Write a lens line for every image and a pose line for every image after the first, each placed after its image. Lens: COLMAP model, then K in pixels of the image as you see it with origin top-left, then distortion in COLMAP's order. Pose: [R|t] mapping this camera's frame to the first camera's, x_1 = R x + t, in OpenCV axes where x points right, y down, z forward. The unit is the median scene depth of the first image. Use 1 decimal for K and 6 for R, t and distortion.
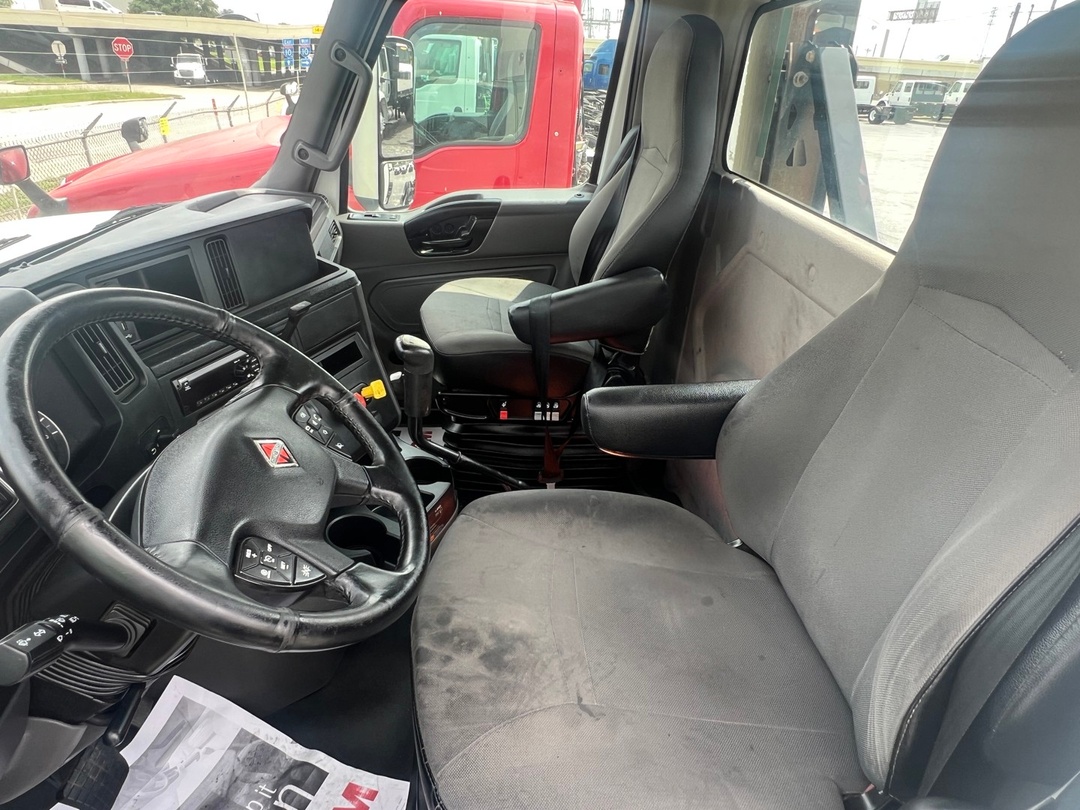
lens RADIAL K [[689.5, 0, 534.8], [0, 689.5, 409.9], [0, 0, 1]] dist [0.021429, -0.025494]
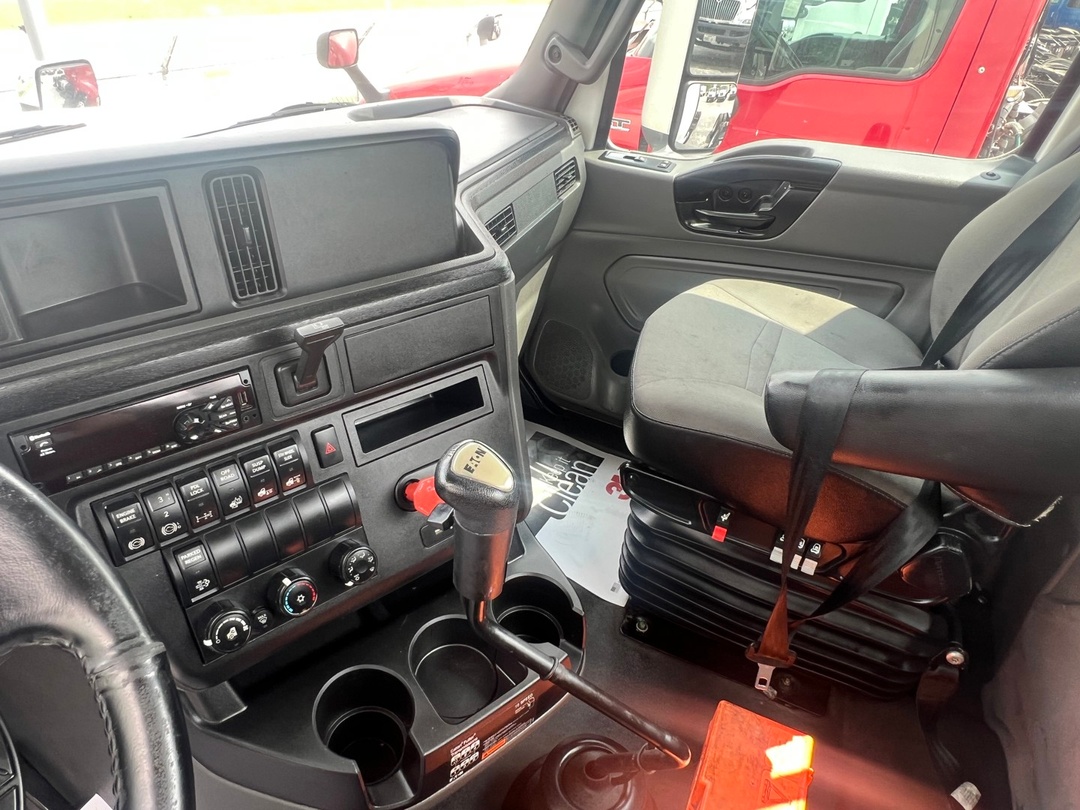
lens RADIAL K [[689.5, 0, 534.8], [0, 689.5, 409.9], [0, 0, 1]] dist [0.021429, -0.025494]
pose [[0.874464, 0.288084, -0.390282, 0.014816], [-0.251284, 0.957212, 0.143532, -0.117001], [0.414932, -0.027442, 0.909439, 0.333651]]
